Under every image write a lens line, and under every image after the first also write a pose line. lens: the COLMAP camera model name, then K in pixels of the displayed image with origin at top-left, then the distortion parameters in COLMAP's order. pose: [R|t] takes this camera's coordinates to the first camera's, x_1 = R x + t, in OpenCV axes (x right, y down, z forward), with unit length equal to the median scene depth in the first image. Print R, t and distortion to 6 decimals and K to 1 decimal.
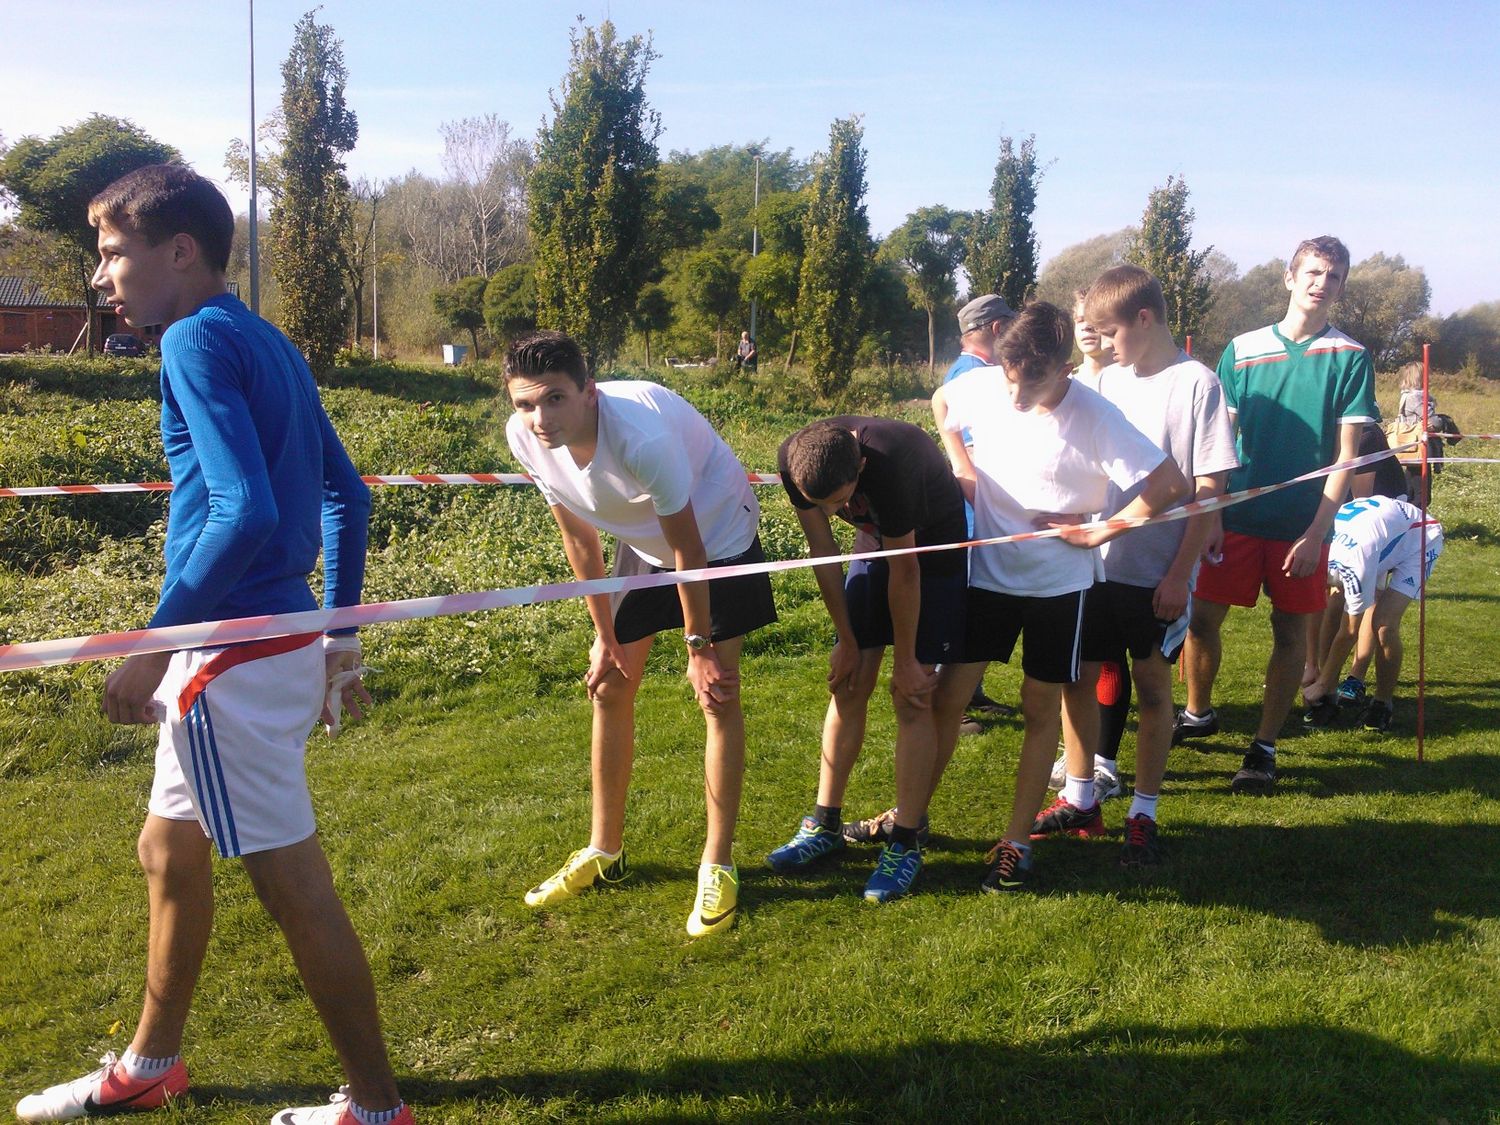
lens RADIAL K [[1160.3, 0, 743.7], [0, 1160.3, 559.7], [0, 0, 1]] dist [-0.000016, -0.092828]
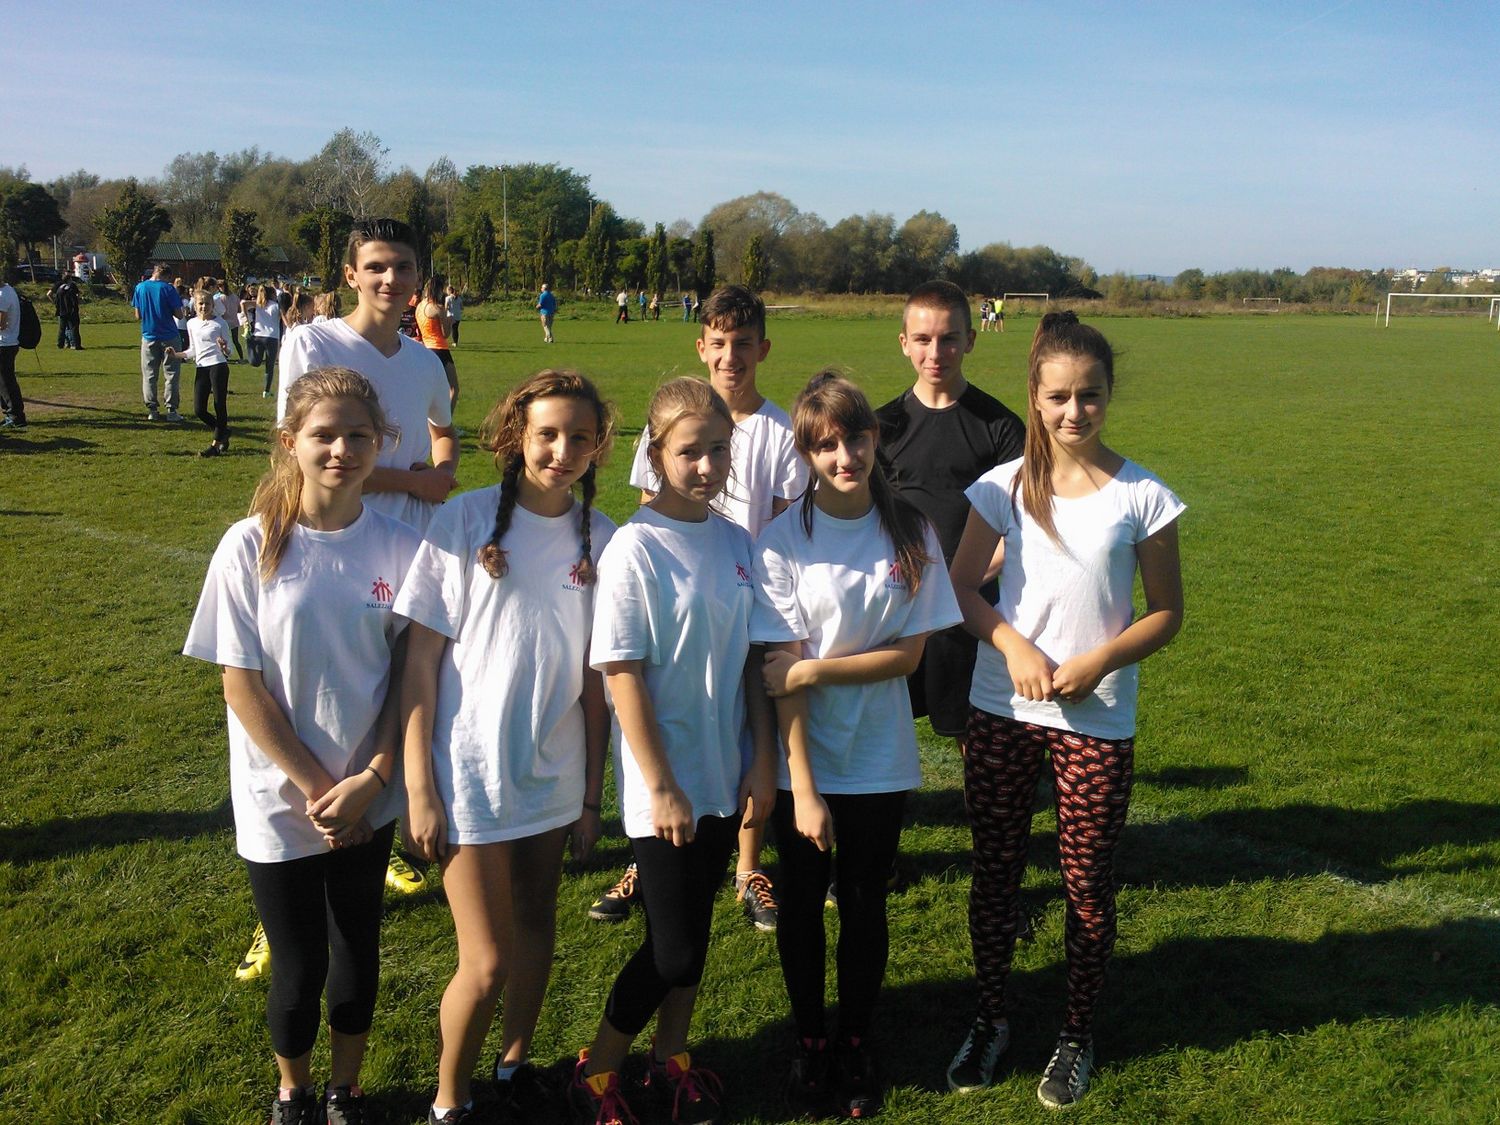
lens RADIAL K [[1161.3, 0, 754.2], [0, 1161.3, 561.1], [0, 0, 1]] dist [0.024032, -0.151578]
pose [[0.956192, -0.052227, 0.288044, -1.177333], [0.030597, 0.996398, 0.079094, 0.623392], [-0.291137, -0.066816, 0.954345, -4.205578]]
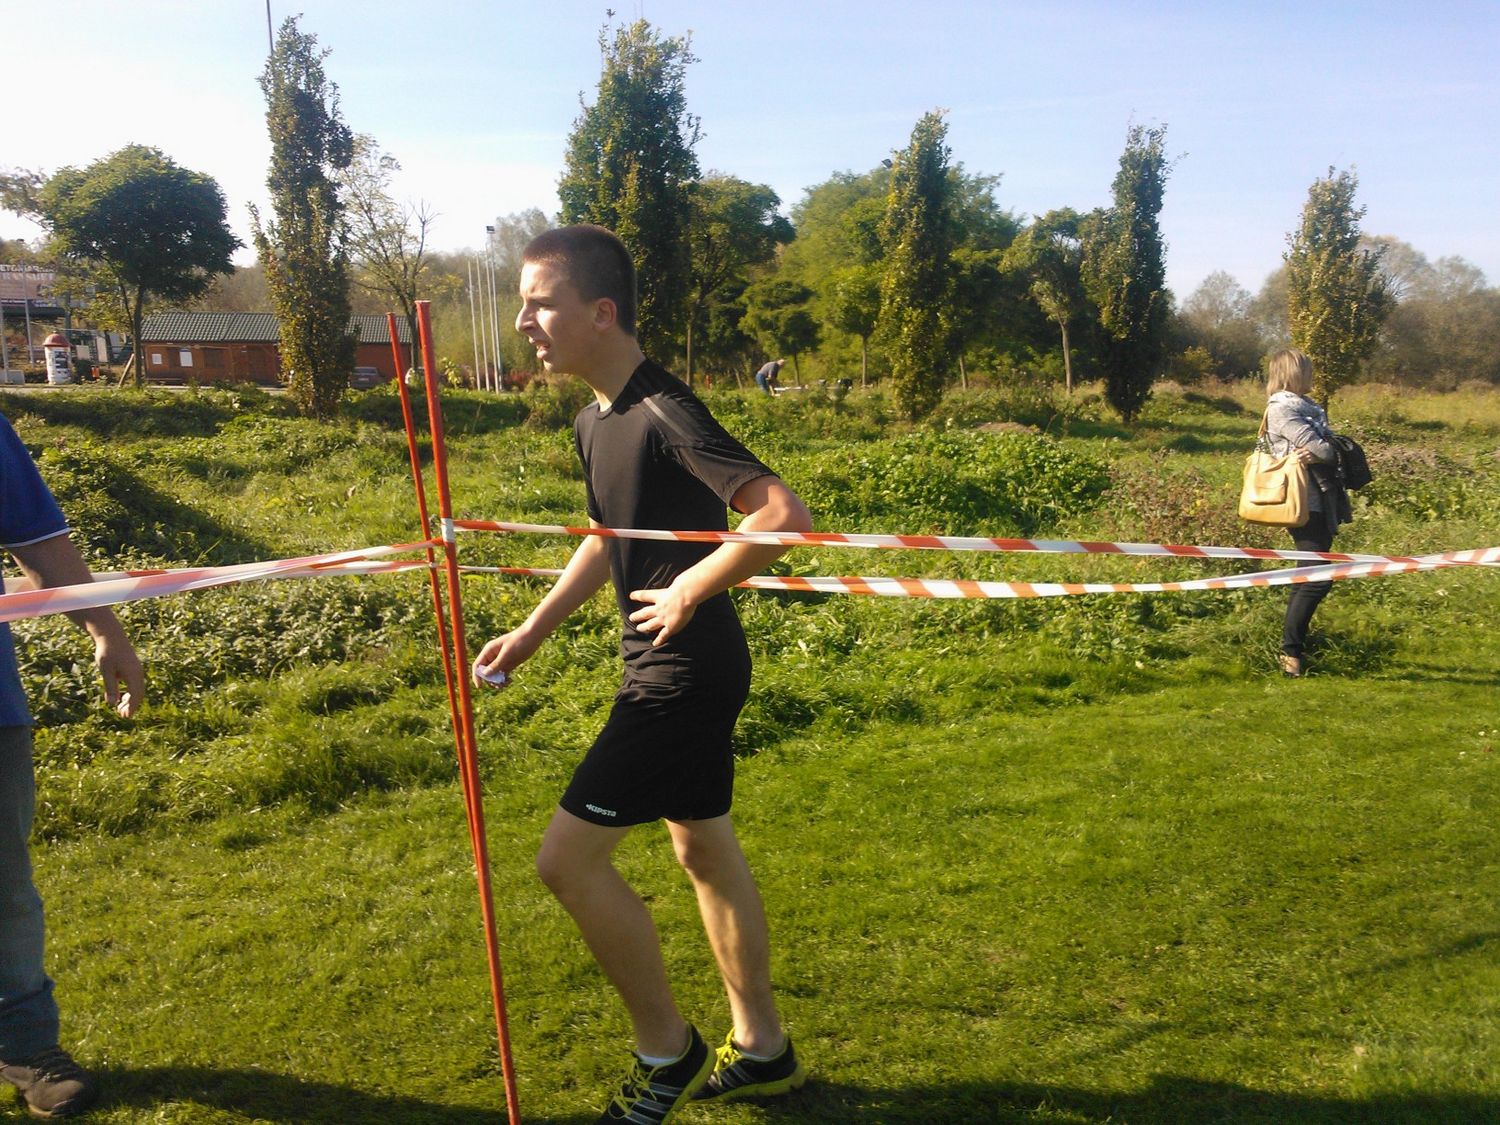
lens RADIAL K [[1160.3, 0, 743.7], [0, 1160.3, 559.7], [0, 0, 1]] dist [-0.000016, -0.092828]
pose [[0.984274, 0.009699, -0.176380, 0.127896], [-0.013301, 0.999726, -0.019251, -0.014253], [0.176145, 0.021294, 0.984134, 0.100953]]
